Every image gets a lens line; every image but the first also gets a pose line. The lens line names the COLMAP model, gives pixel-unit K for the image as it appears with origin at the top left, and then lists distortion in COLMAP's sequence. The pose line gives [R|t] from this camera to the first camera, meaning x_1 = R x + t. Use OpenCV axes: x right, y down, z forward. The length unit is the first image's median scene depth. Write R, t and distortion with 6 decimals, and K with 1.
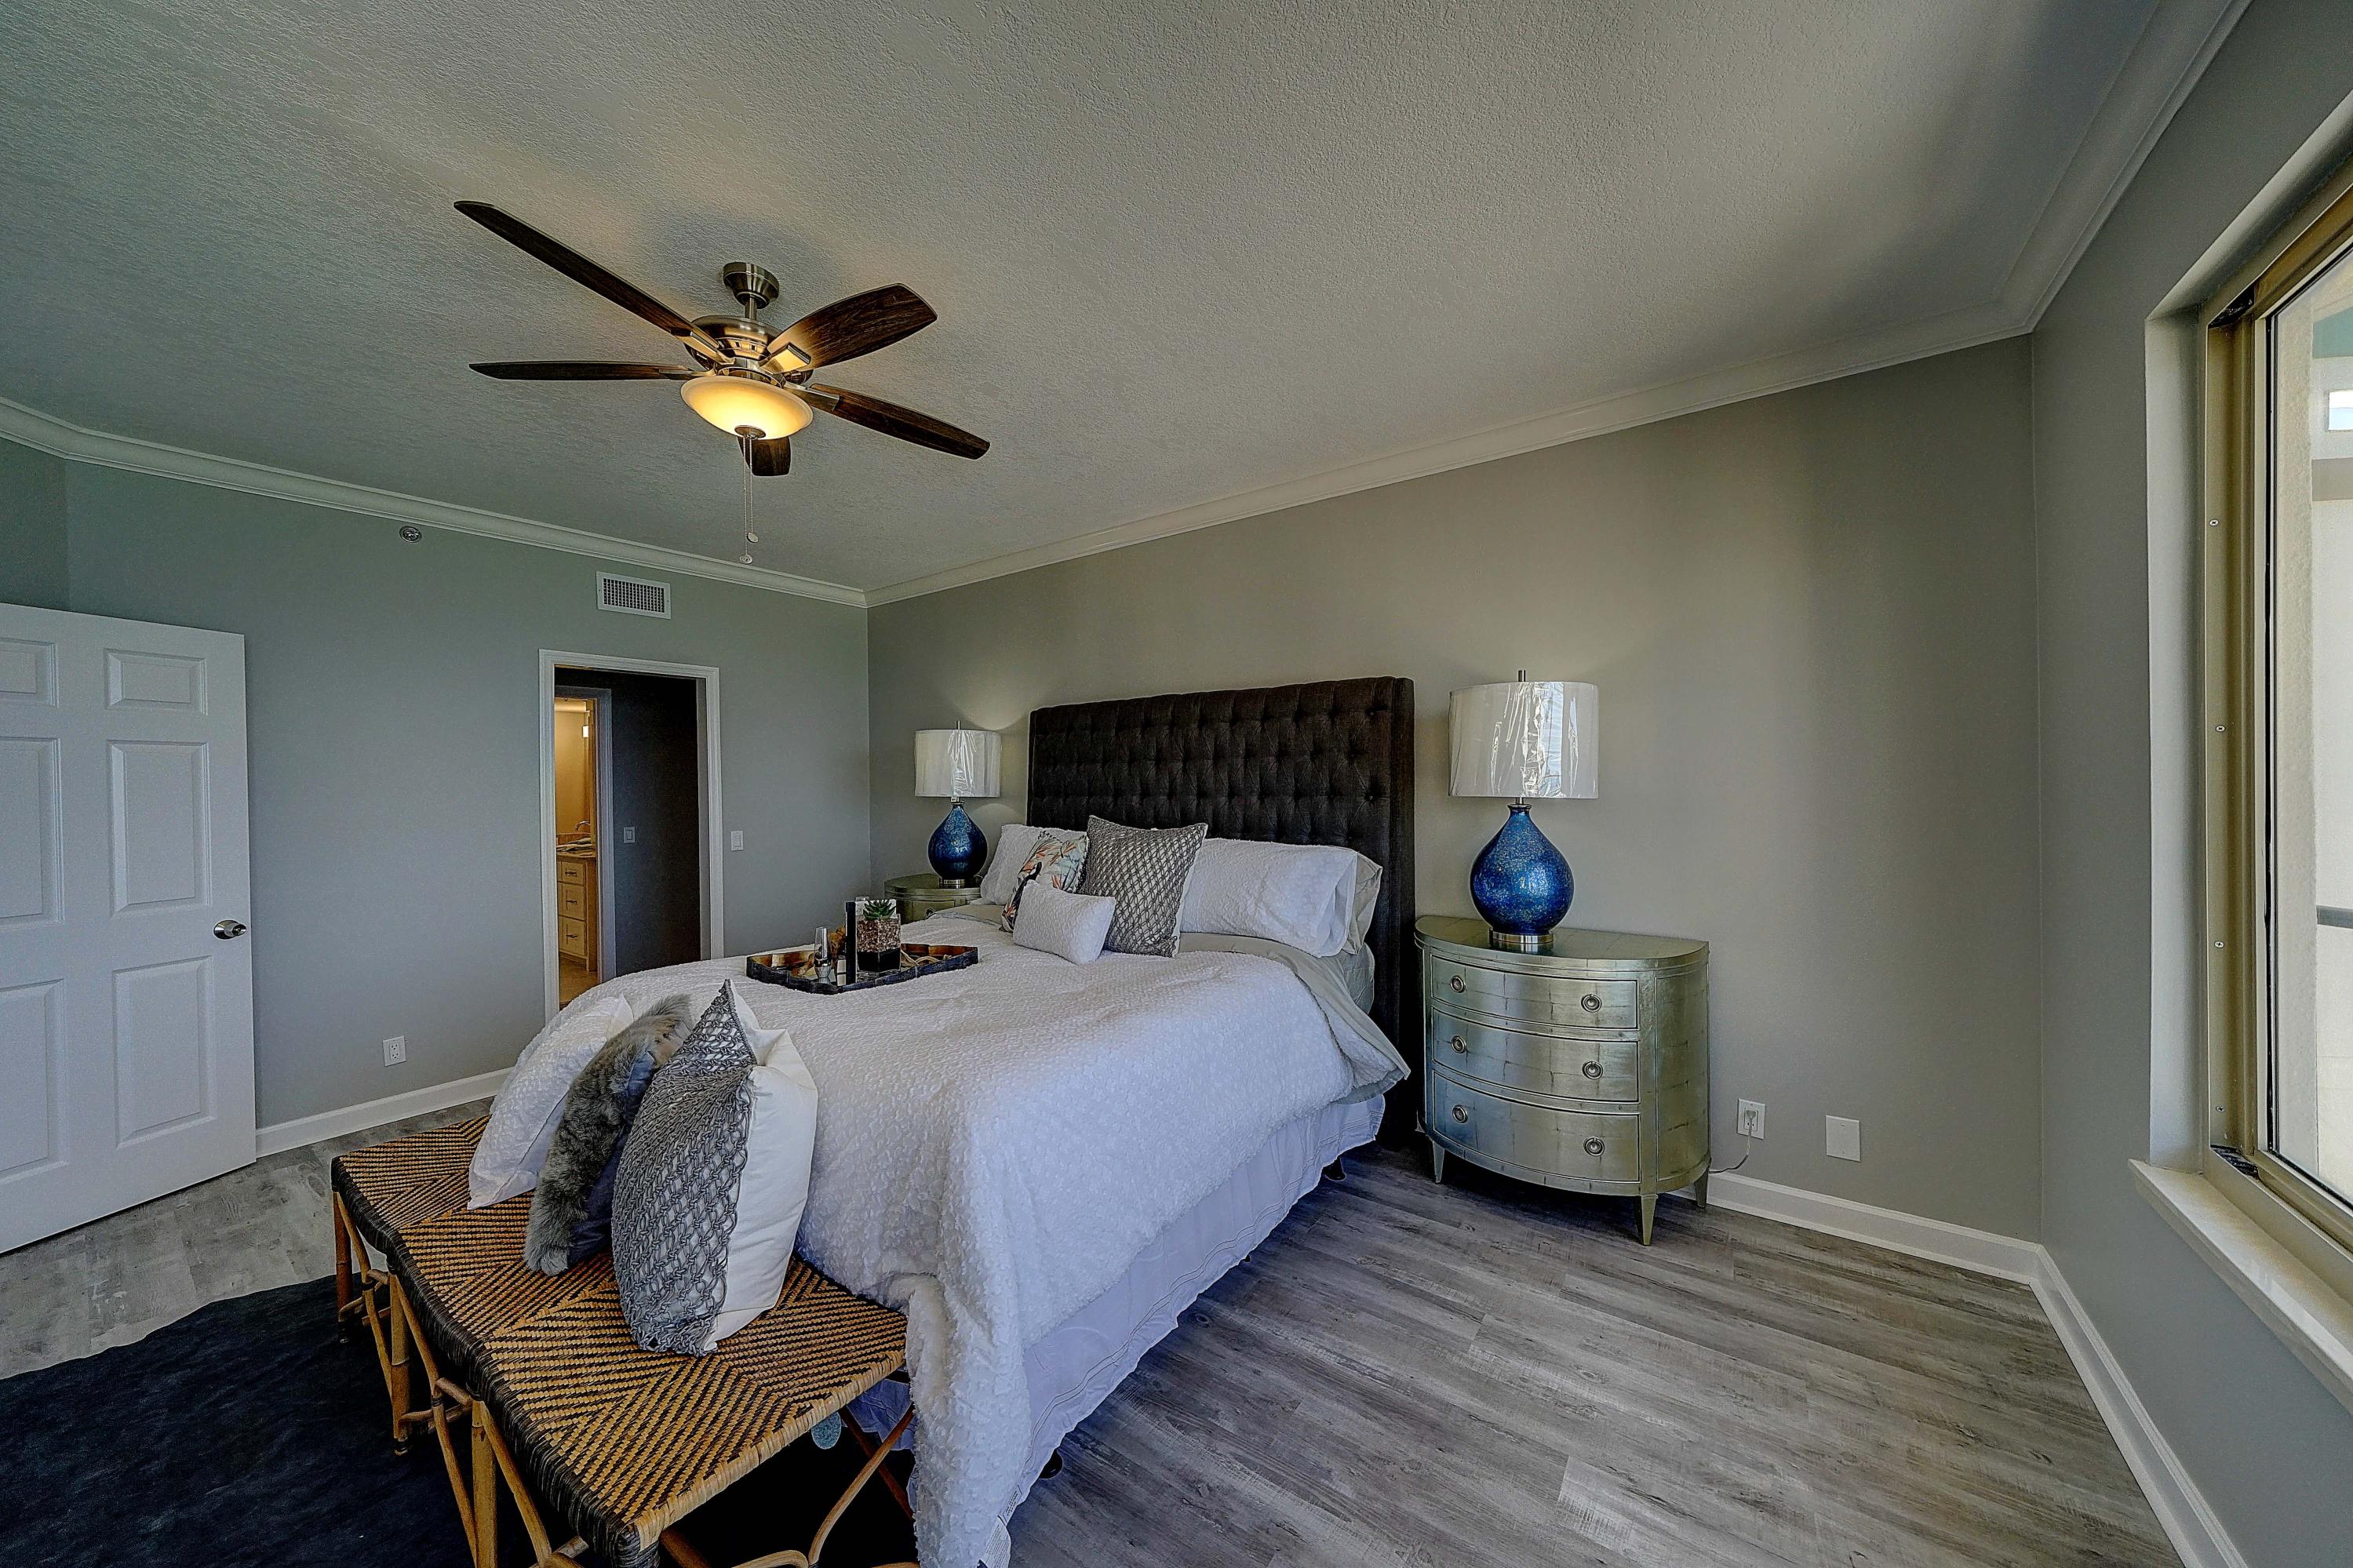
lens RADIAL K [[795.5, 0, 1165.1], [0, 795.5, 787.5], [0, 0, 1]] dist [-0.000268, 0.000012]
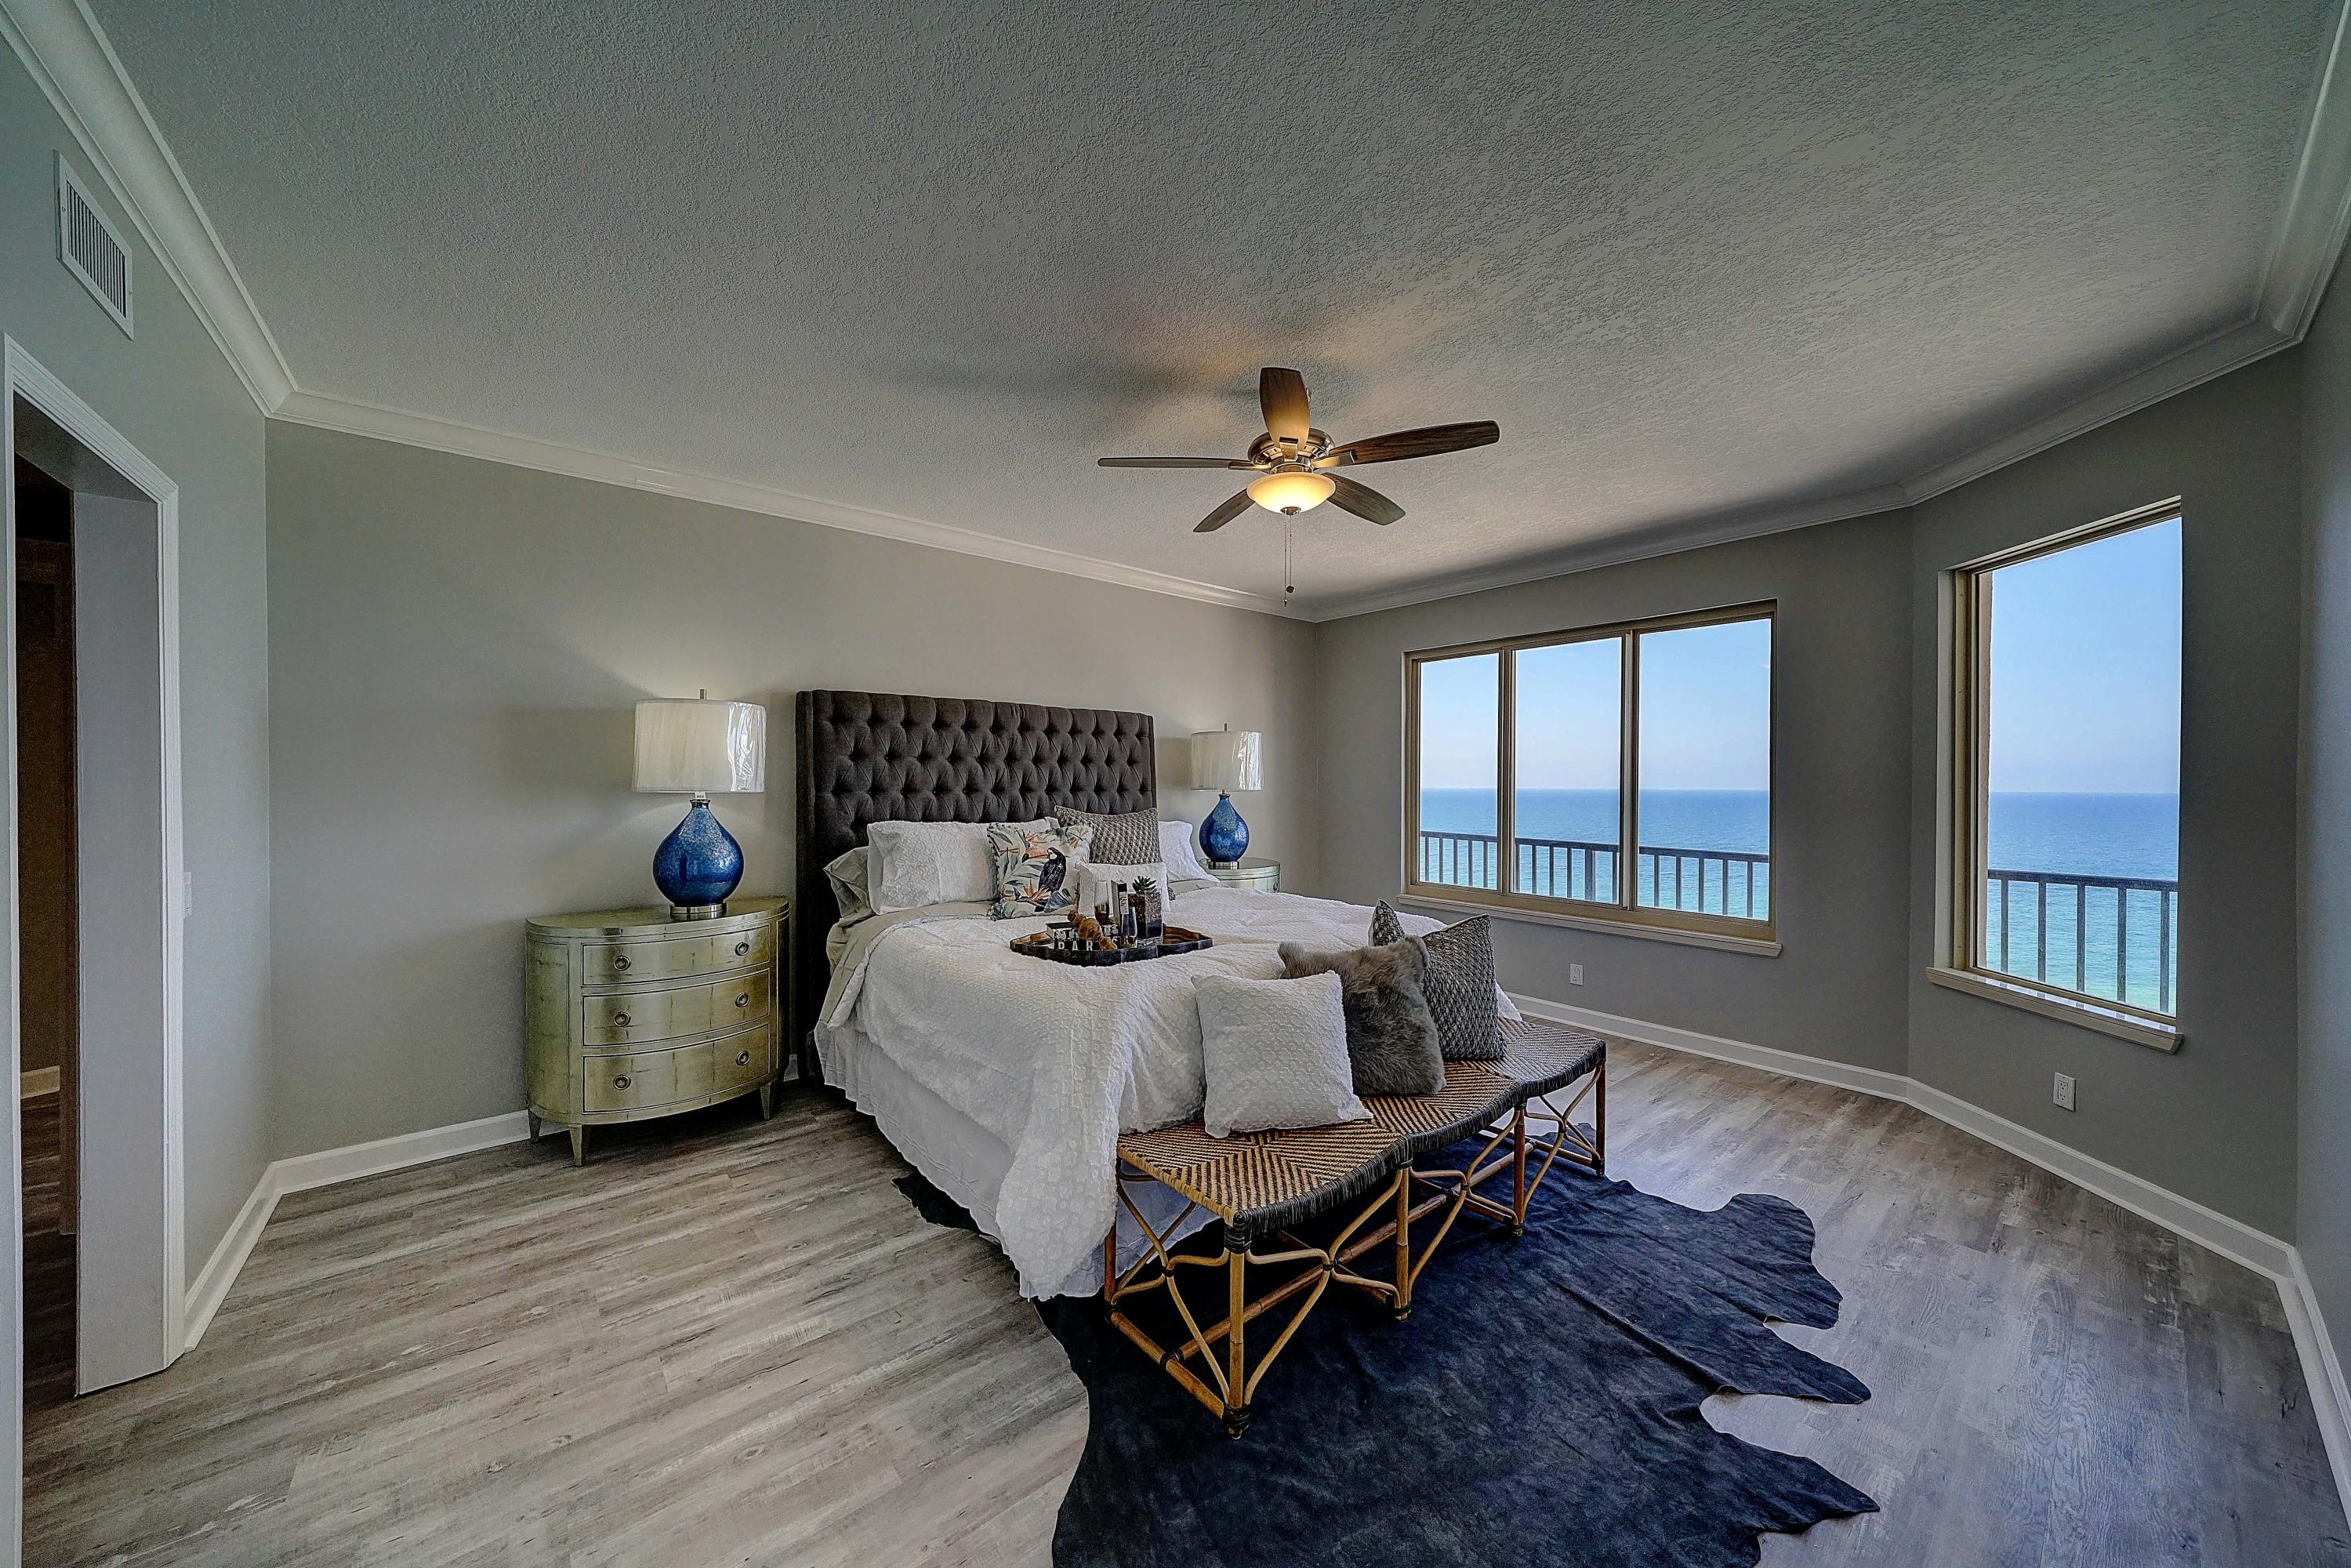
lens RADIAL K [[795.0, 0, 1164.1], [0, 795.0, 787.5], [0, 0, 1]] dist [-0.000268, 0.000012]
pose [[0.251778, -0.001170, 0.967784, -1.094575], [-0.006377, 0.999976, 0.002868, -0.000504], [-0.967764, -0.006894, 0.251765, 0.502989]]
